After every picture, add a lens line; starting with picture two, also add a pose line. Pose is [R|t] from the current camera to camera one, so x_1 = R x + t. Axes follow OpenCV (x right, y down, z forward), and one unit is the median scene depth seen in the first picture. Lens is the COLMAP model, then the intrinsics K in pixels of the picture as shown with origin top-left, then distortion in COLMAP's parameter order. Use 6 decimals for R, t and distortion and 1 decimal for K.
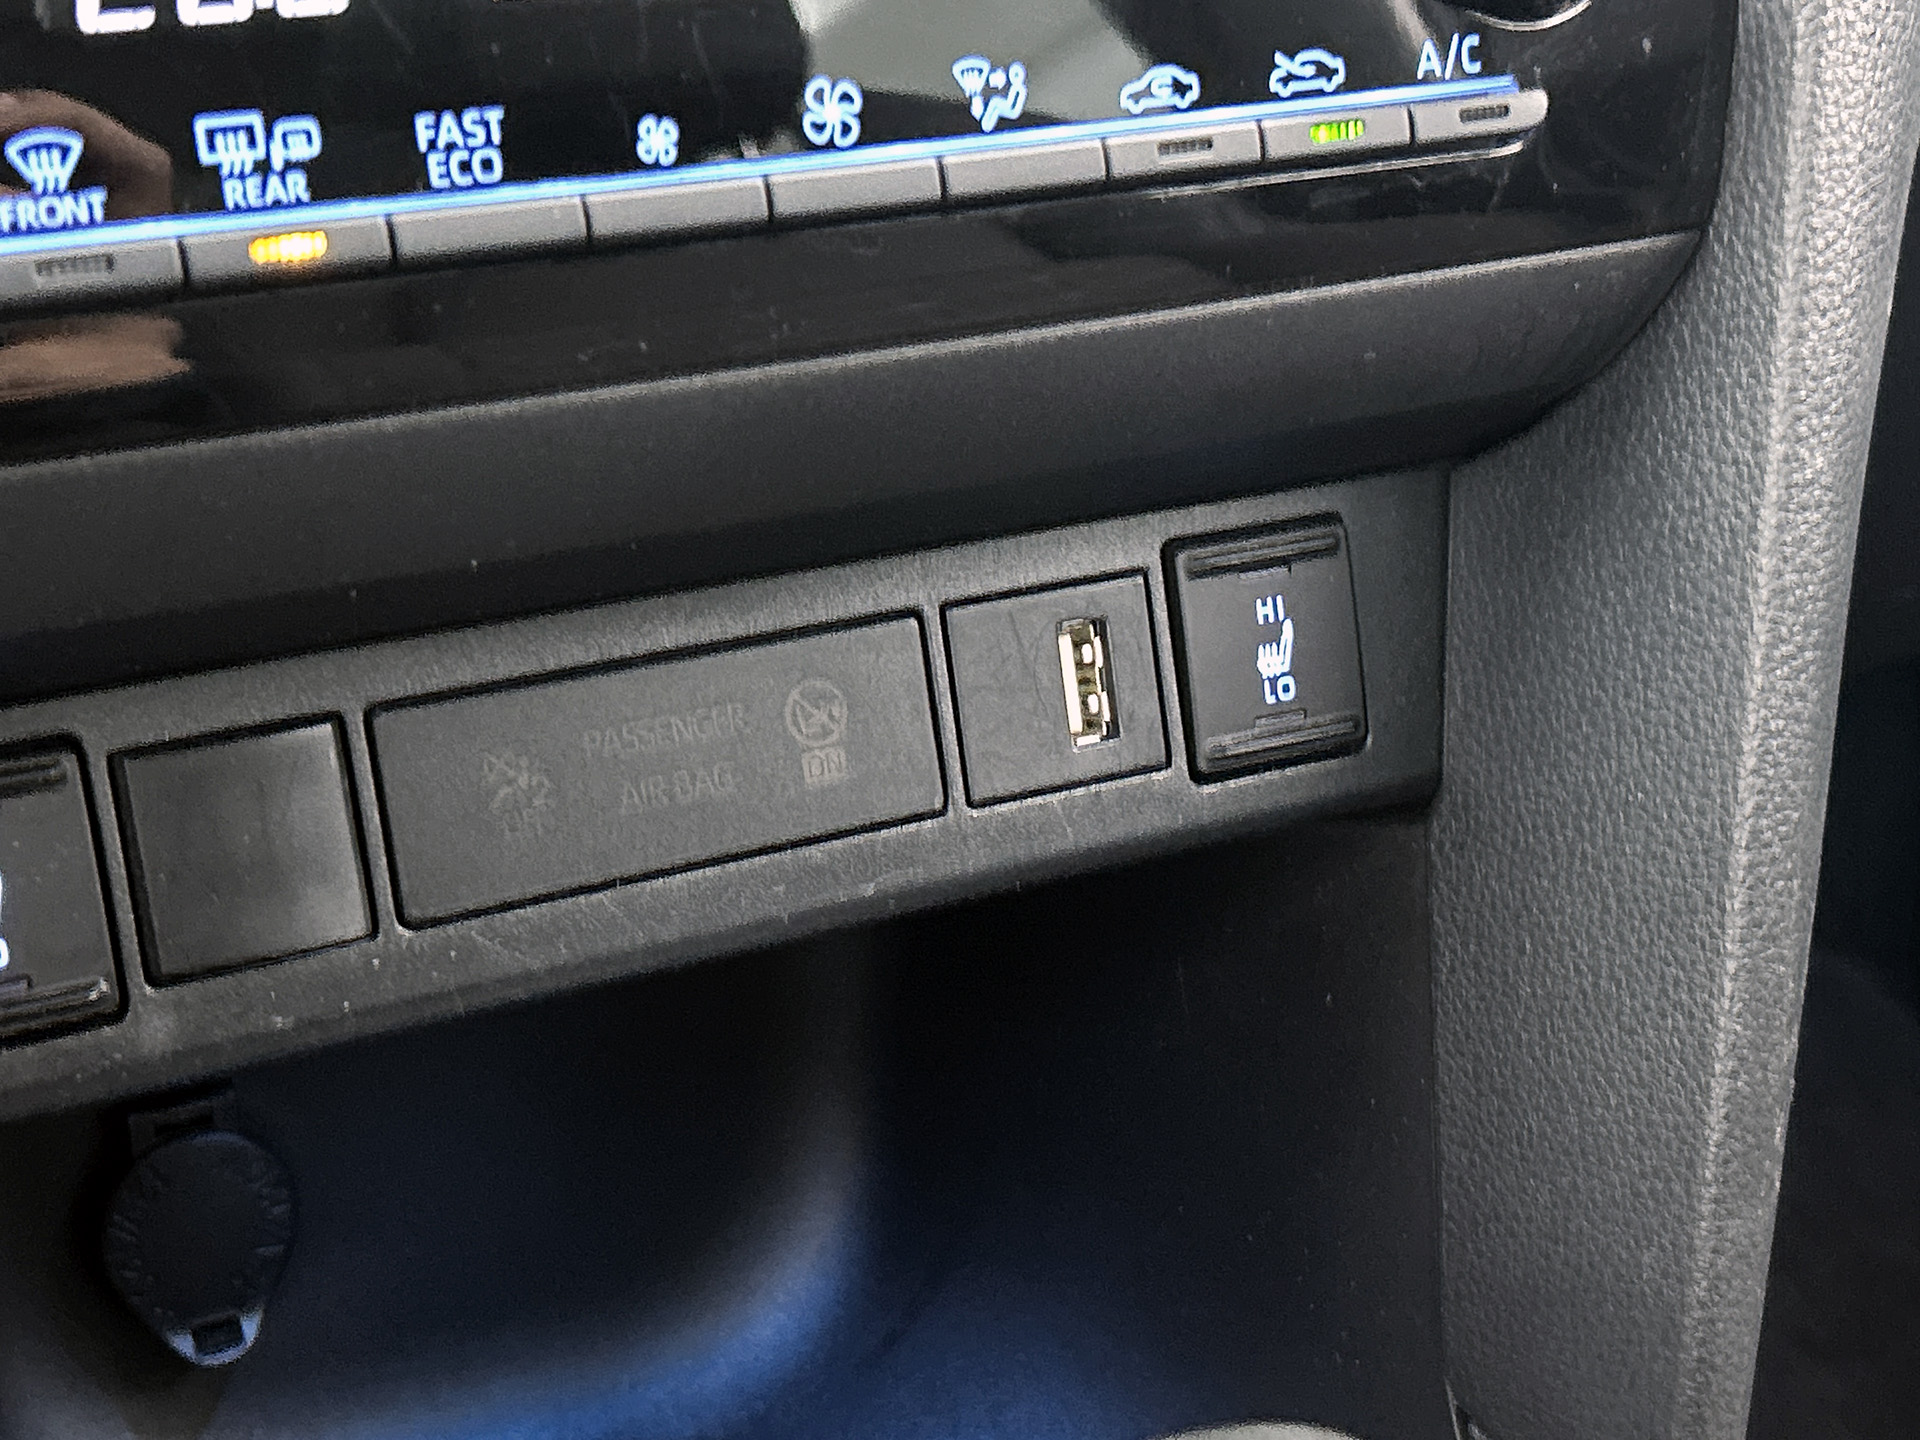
lens RADIAL K [[2975.3, 0, 951.8], [0, 2975.3, 710.2], [0, 0, 1]] dist [0.104534, 0.000000]
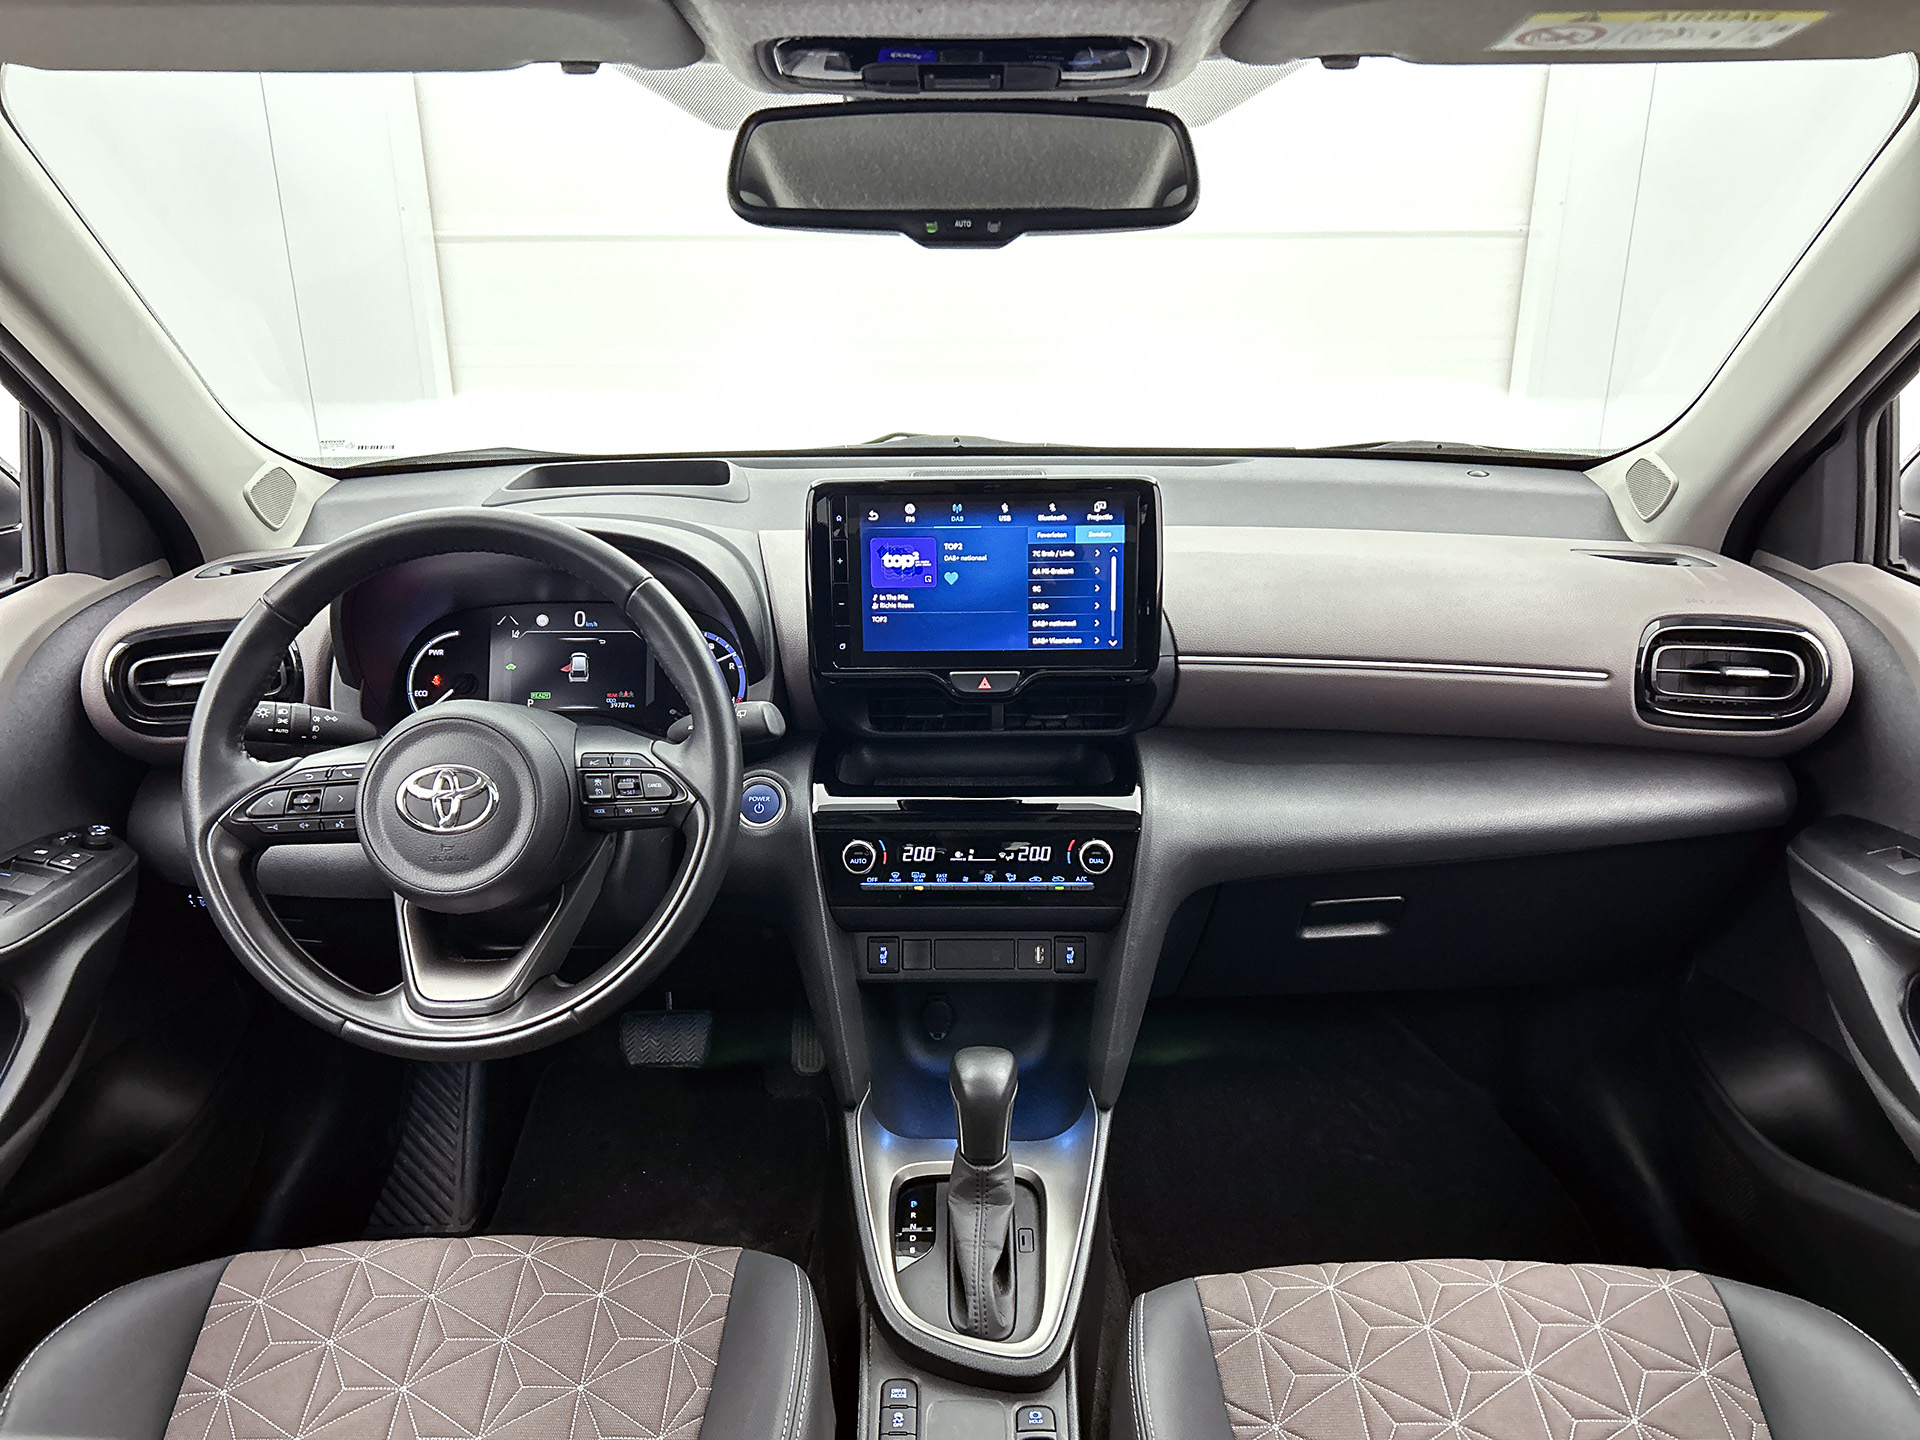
lens RADIAL K [[1468.7, 0, 961.5], [0, 1468.7, 727.2], [0, 0, 1]] dist [0.067918, -0.075585]
pose [[0.888881, 0.120277, -0.442068, 1.375944], [-0.176372, 0.980392, -0.087892, -0.201240], [0.422829, 0.156094, 0.892665, -2.281291]]
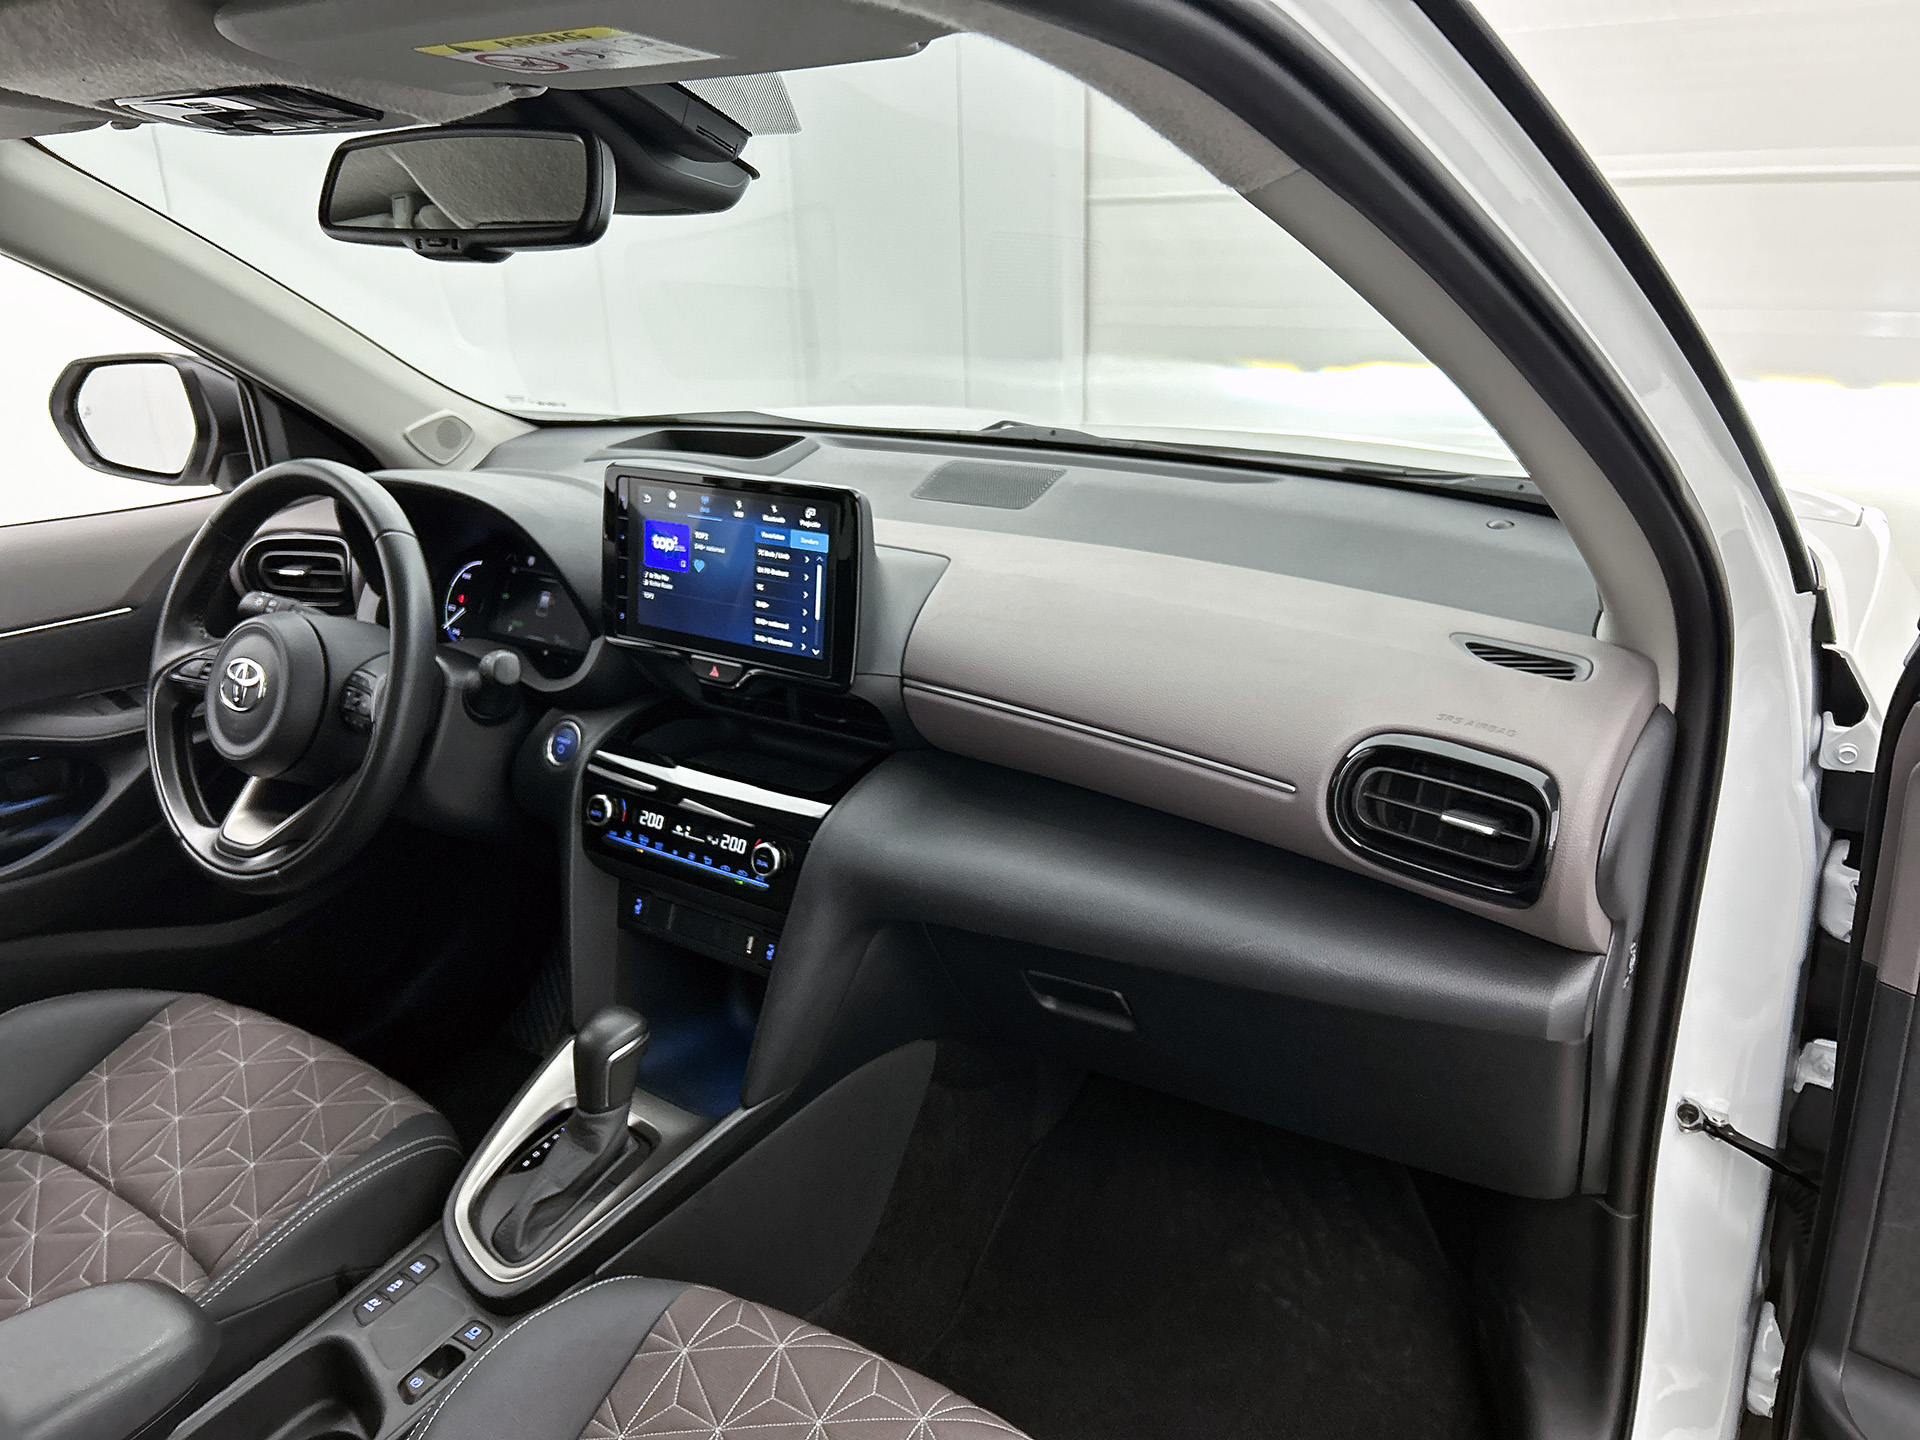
lens RADIAL K [[1468.7, 0, 925.3], [0, 1468.7, 709.8], [0, 0, 1]] dist [0.067918, -0.075585]
pose [[0.452969, 0.262324, -0.852060, 3.153500], [-0.353334, 0.930290, 0.098571, -1.047150], [0.818520, 0.256412, 0.514080, -0.610026]]
